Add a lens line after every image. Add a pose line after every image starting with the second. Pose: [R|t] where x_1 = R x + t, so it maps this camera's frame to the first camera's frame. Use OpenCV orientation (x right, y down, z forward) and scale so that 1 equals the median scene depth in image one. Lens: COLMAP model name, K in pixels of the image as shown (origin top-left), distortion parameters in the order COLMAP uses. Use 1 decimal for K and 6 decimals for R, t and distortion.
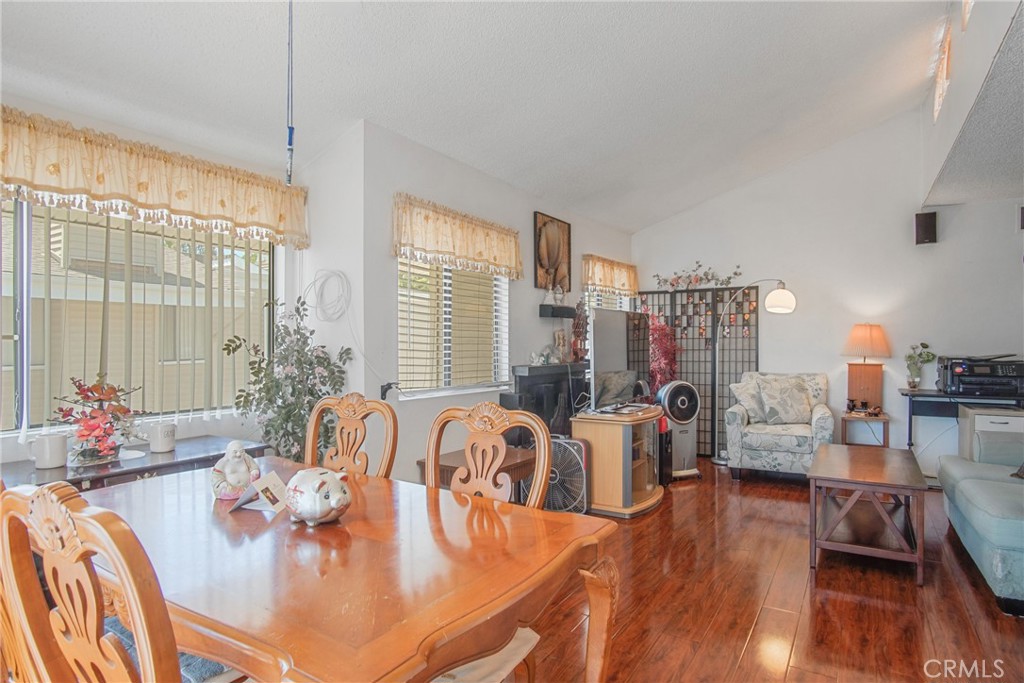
lens RADIAL K [[575.6, 0, 512.0], [0, 575.6, 341.5], [0, 0, 1]] dist [-0.017684, 0.000634]
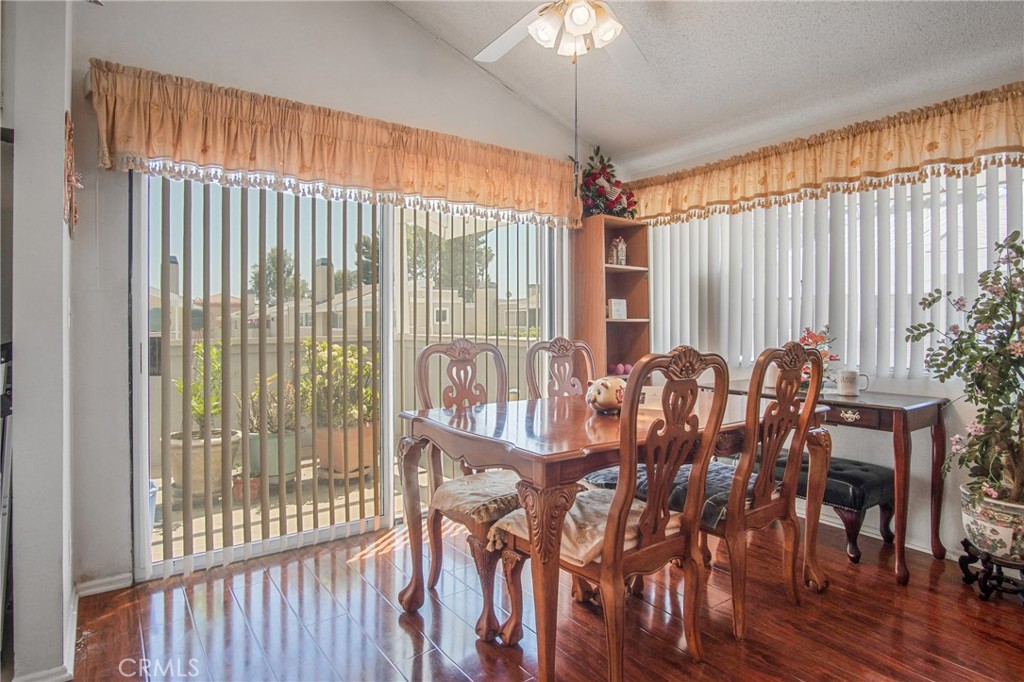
lens RADIAL K [[570.9, 0, 511.0], [0, 570.9, 329.9], [0, 0, 1]] dist [-0.024303, 0.000532]
pose [[-0.385190, 0.010936, -0.922773, 0.323324], [-0.001333, 0.999922, 0.012407, 0.024640], [0.922836, 0.006009, -0.385145, 0.390274]]
